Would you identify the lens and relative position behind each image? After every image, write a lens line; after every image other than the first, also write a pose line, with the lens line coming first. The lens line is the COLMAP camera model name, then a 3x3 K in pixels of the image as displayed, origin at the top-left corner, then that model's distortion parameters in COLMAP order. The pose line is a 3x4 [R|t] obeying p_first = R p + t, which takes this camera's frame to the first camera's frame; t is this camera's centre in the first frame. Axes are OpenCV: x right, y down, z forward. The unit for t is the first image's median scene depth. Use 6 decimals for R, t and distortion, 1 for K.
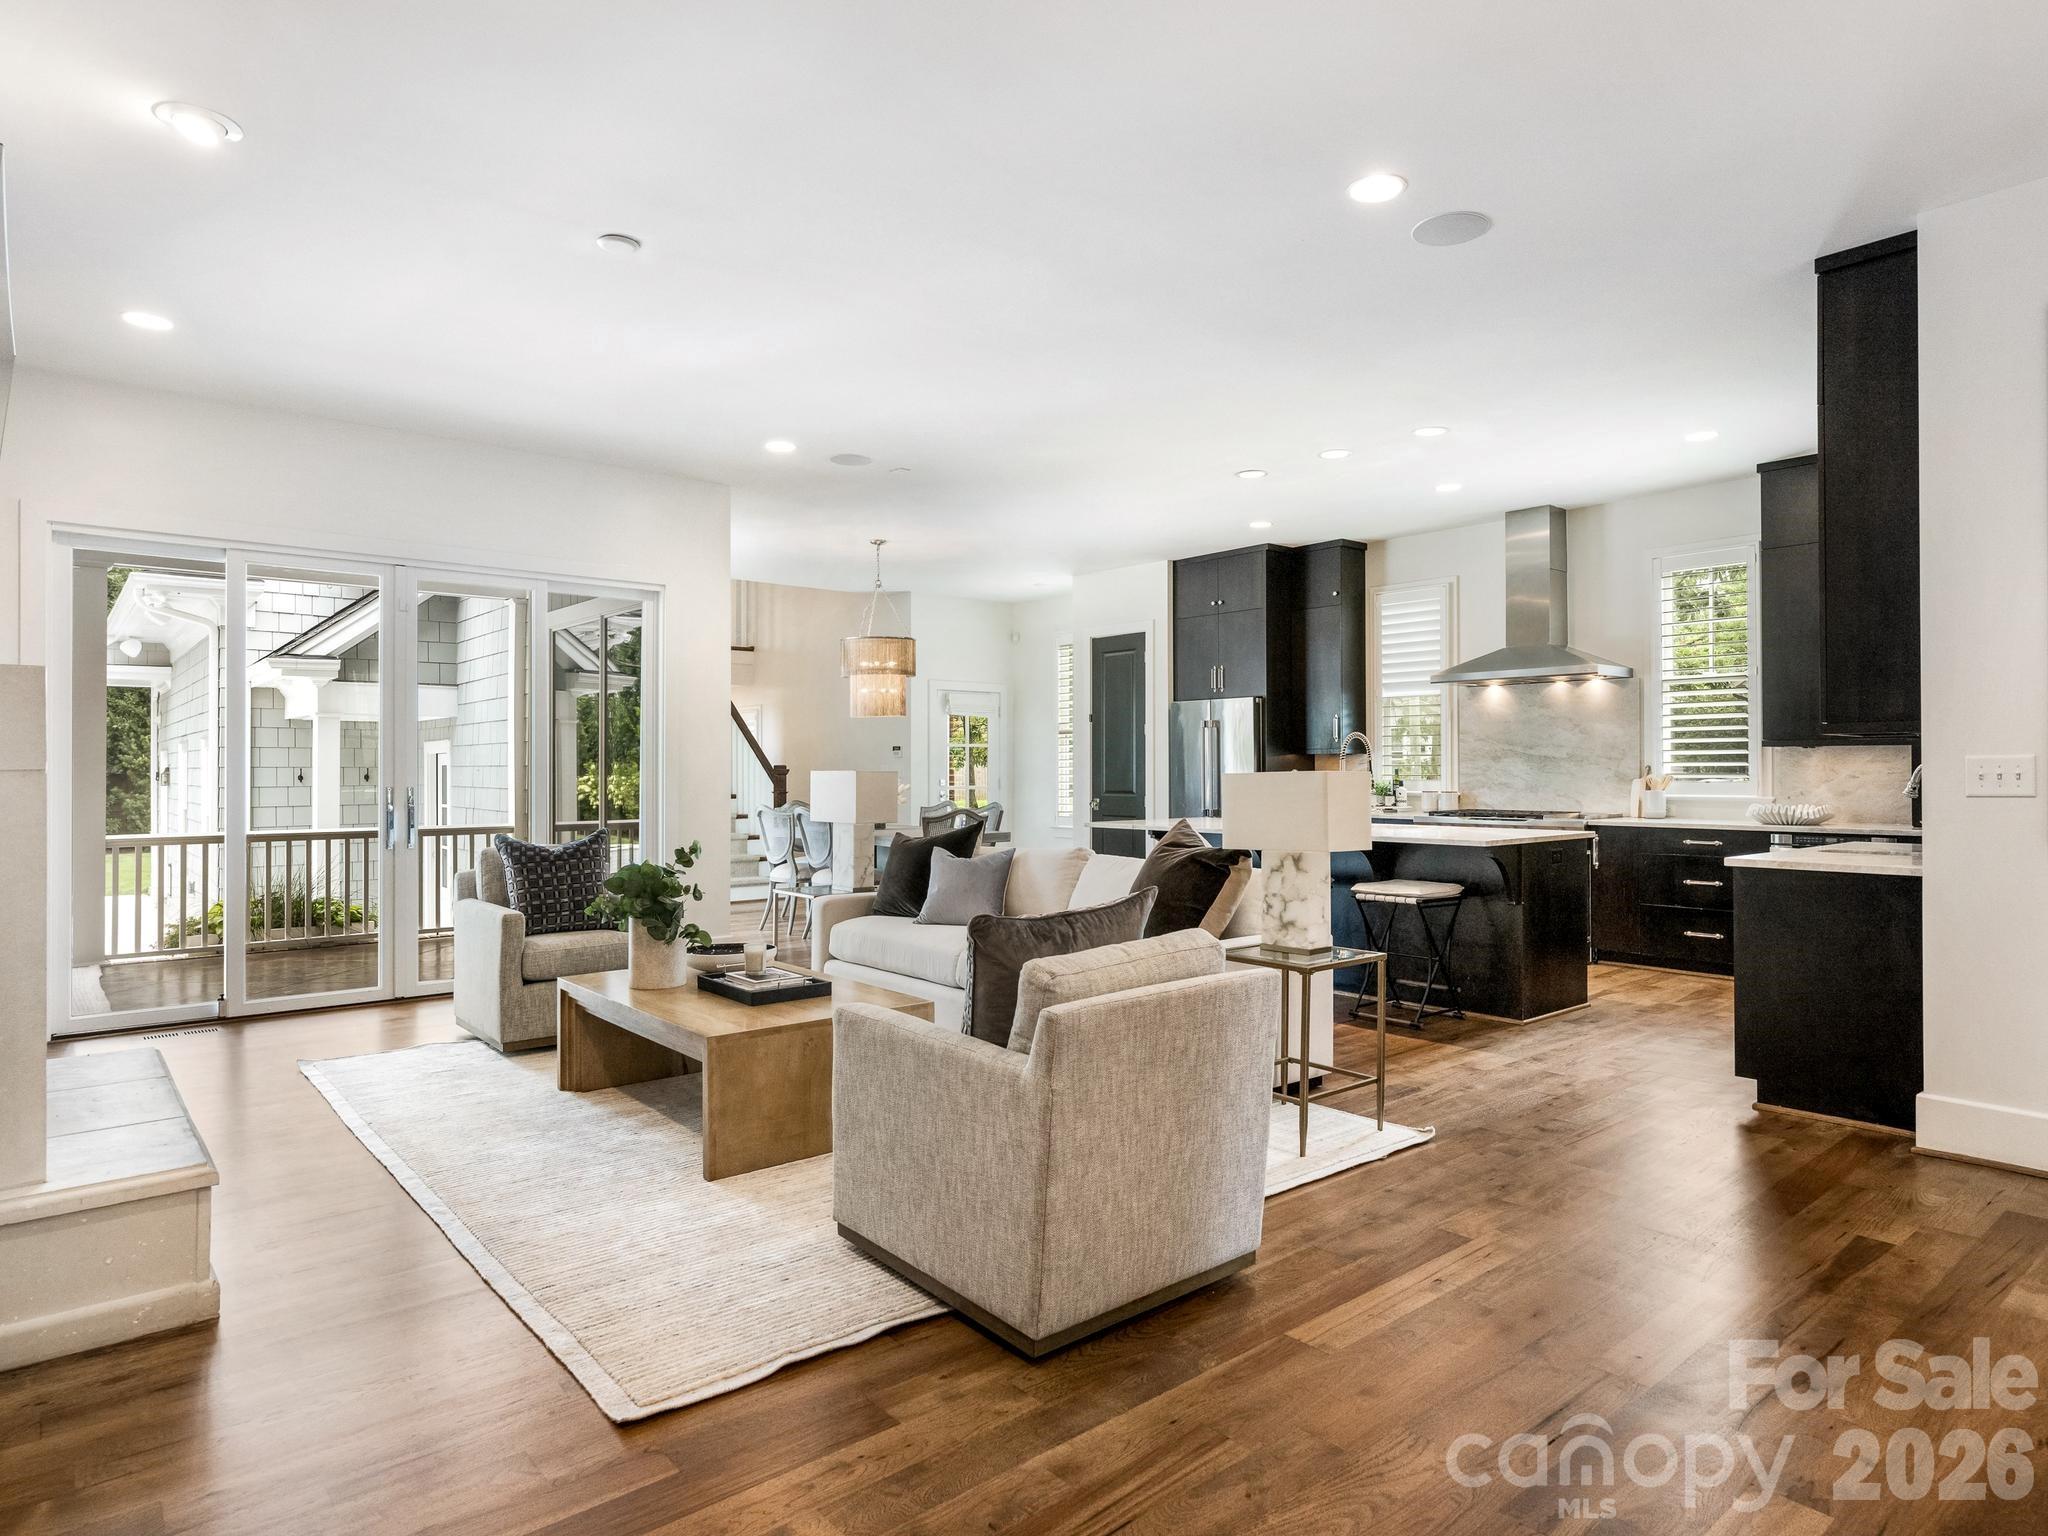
lens RADIAL K [[1193.2, 0, 1072.4], [0, 1193.2, 765.0], [0, 0, 1]] dist [0.003158, 0.002395]
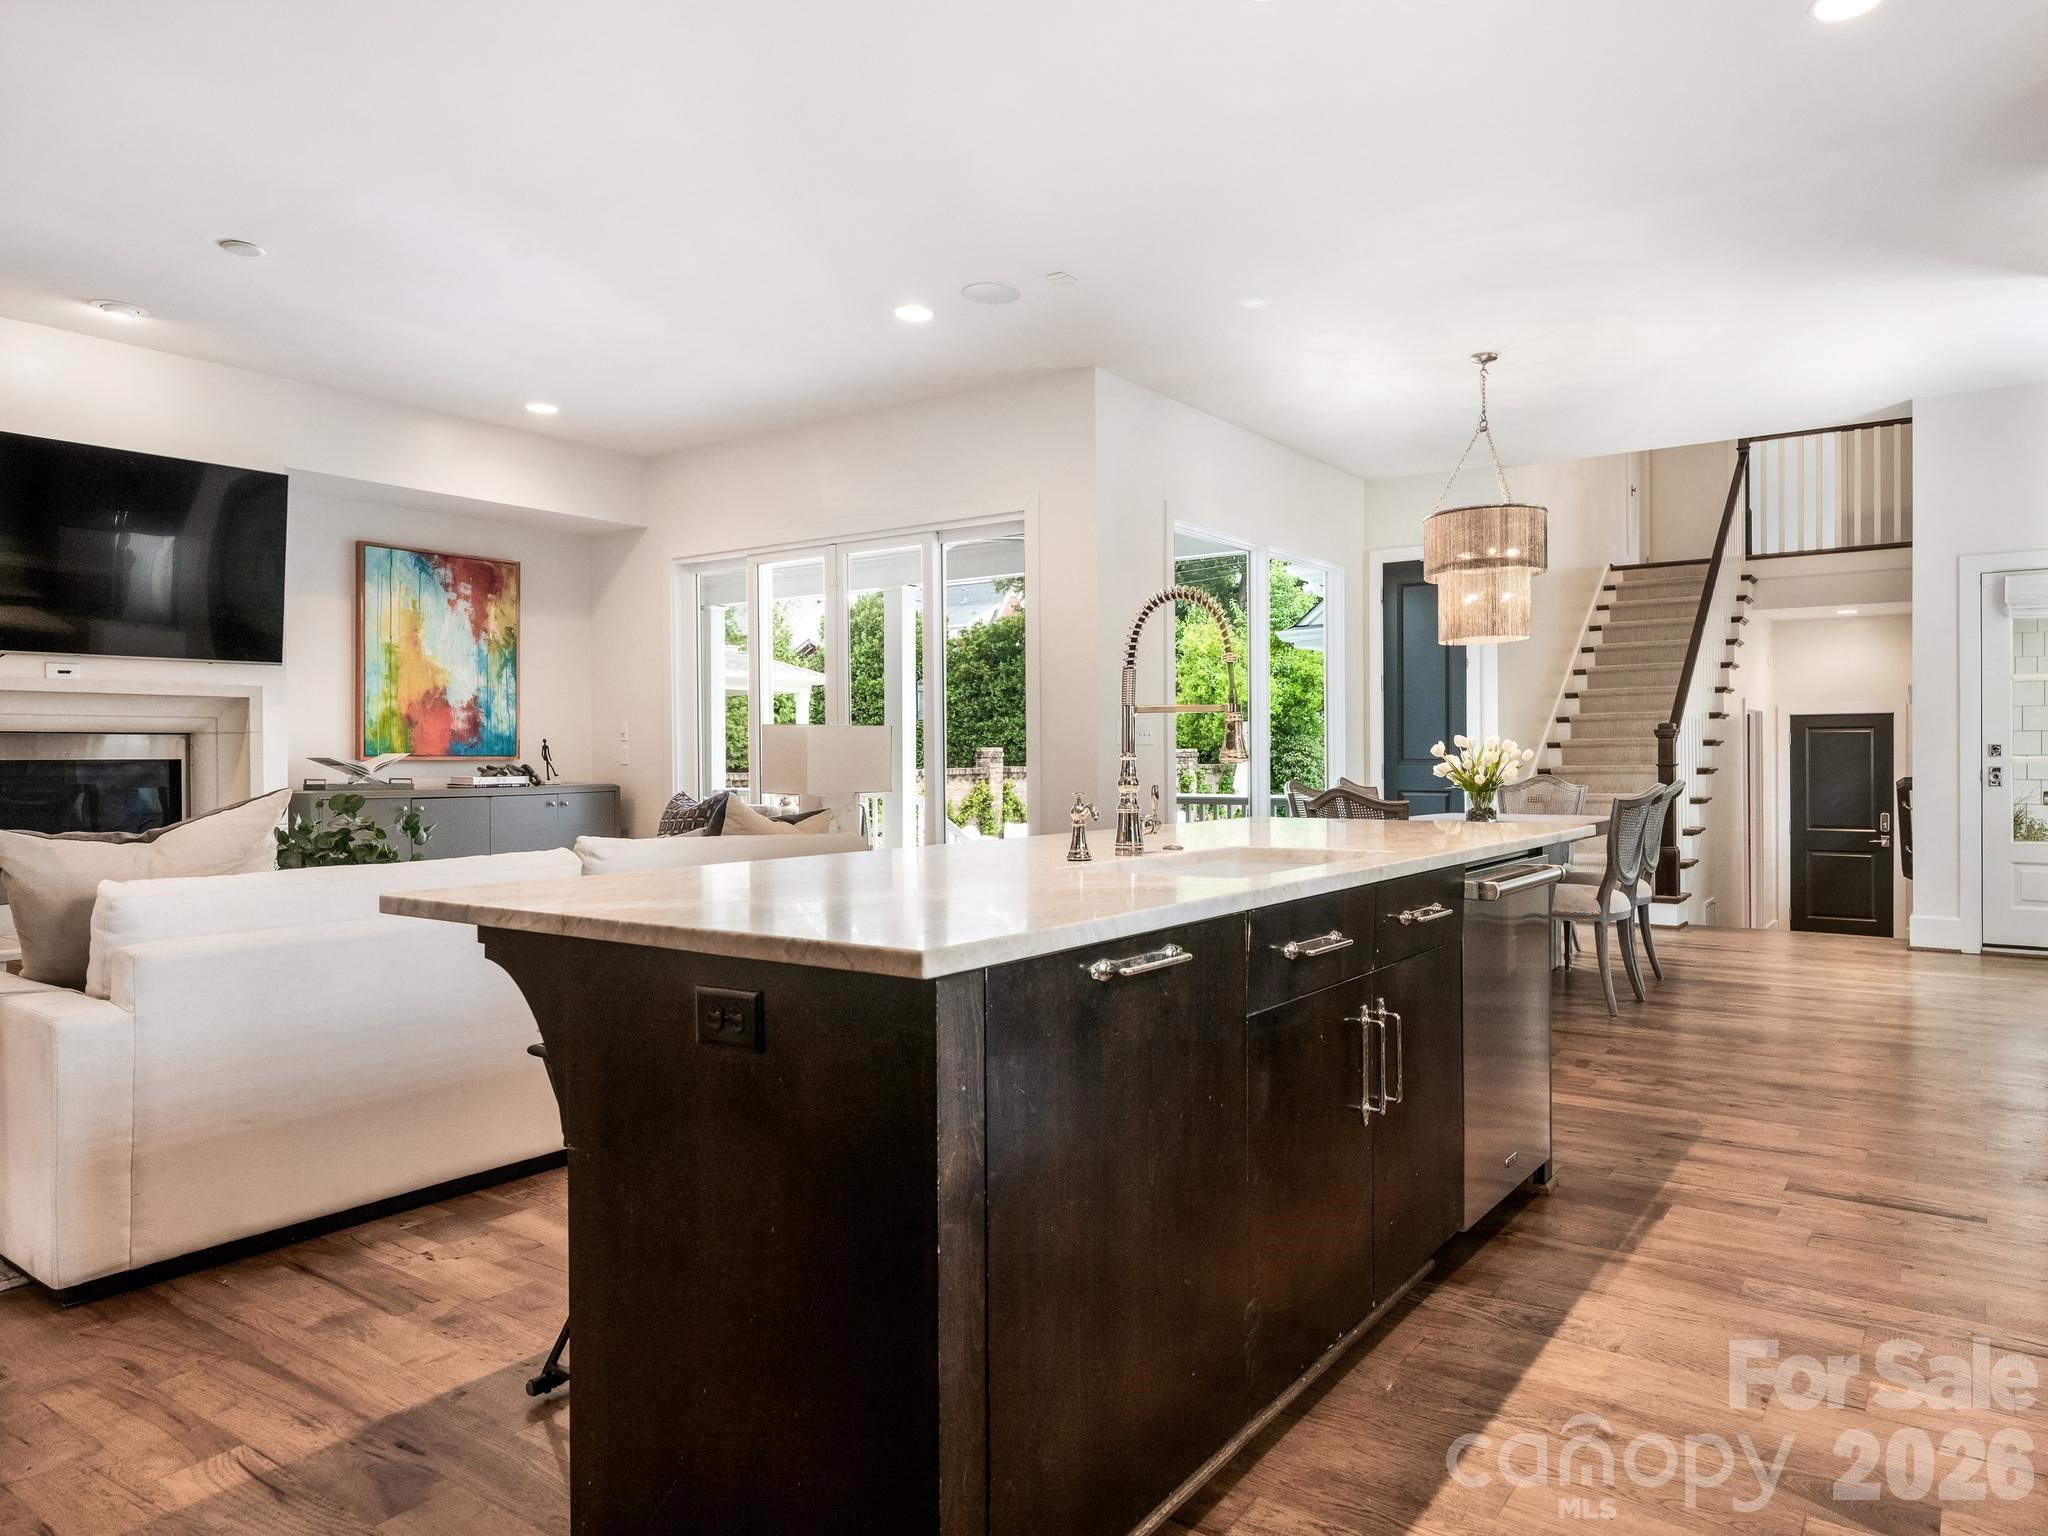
lens RADIAL K [[1281.5, 0, 1146.0], [0, 1281.5, 756.5], [0, 0, 1]] dist [-0.002230, -0.004720]
pose [[0.267226, 0.003133, -0.963629, 0.488066], [0.008814, 0.999945, 0.005695, 0.016718], [0.963594, -0.010016, 0.267183, 0.731337]]
